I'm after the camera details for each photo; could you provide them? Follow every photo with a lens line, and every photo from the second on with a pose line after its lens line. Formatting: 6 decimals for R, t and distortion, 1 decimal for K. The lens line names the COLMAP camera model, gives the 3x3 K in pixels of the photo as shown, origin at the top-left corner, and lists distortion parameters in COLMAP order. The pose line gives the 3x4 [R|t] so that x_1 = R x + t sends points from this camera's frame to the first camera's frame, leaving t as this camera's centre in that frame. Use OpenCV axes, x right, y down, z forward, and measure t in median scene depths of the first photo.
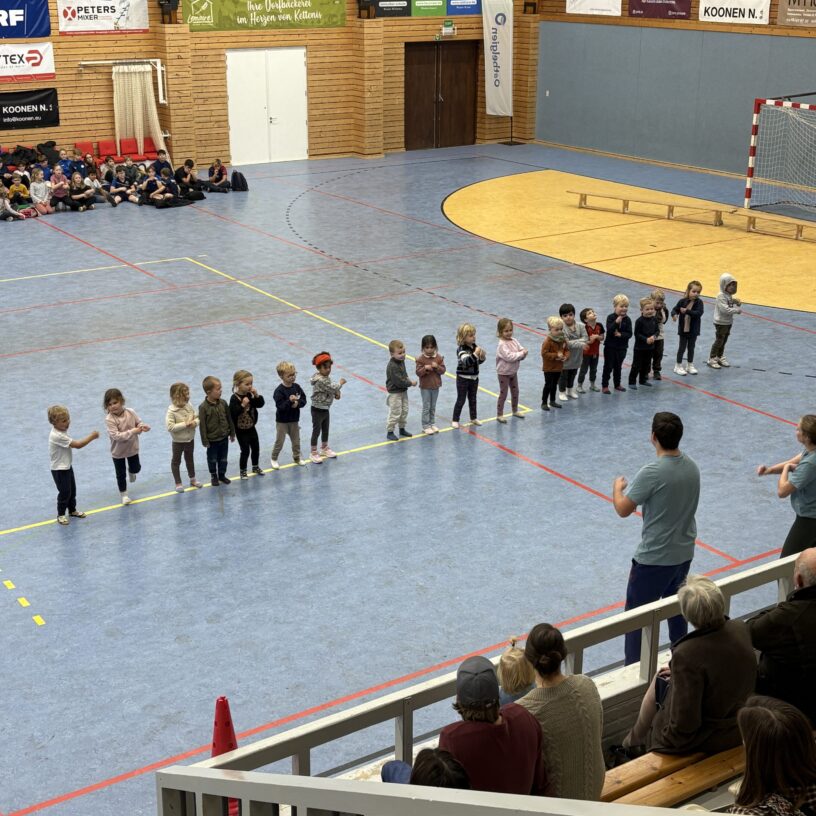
lens RADIAL K [[1289.4, 0, 403.7], [0, 1289.4, 406.3], [0, 0, 1]] dist [0.242030, -0.842002]
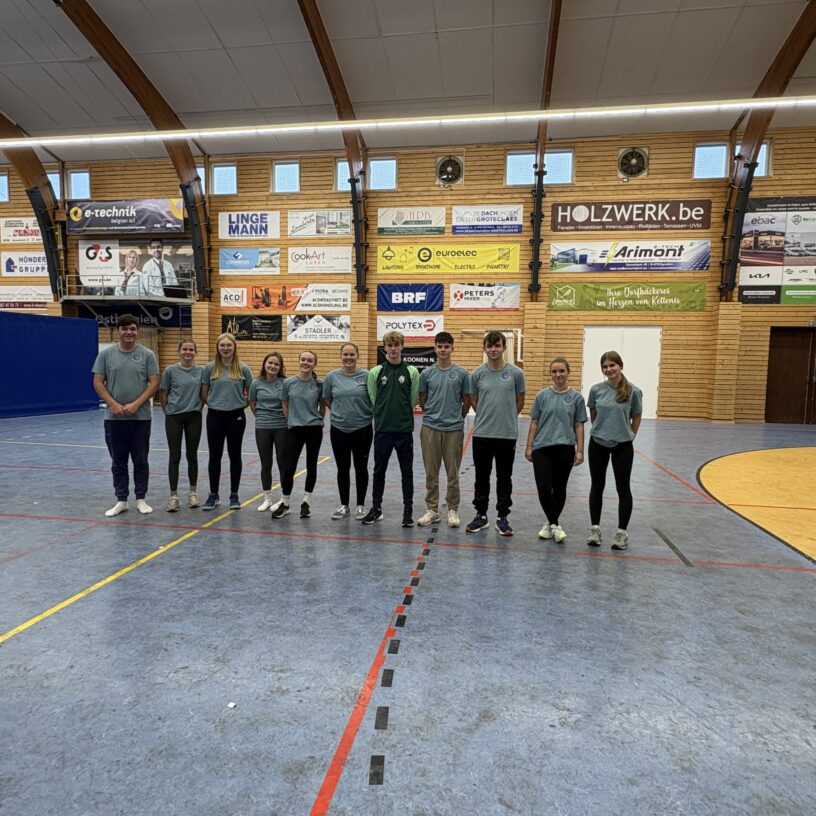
lens RADIAL K [[562.3, 0, 404.4], [0, 562.3, 408.6], [0, 0, 1]] dist [-0.001659, 0.000812]
pose [[0.730020, 0.067380, -0.680096, 0.189182], [-0.238550, 0.957661, -0.161183, -0.116659], [0.640440, 0.279904, 0.715185, 0.900879]]
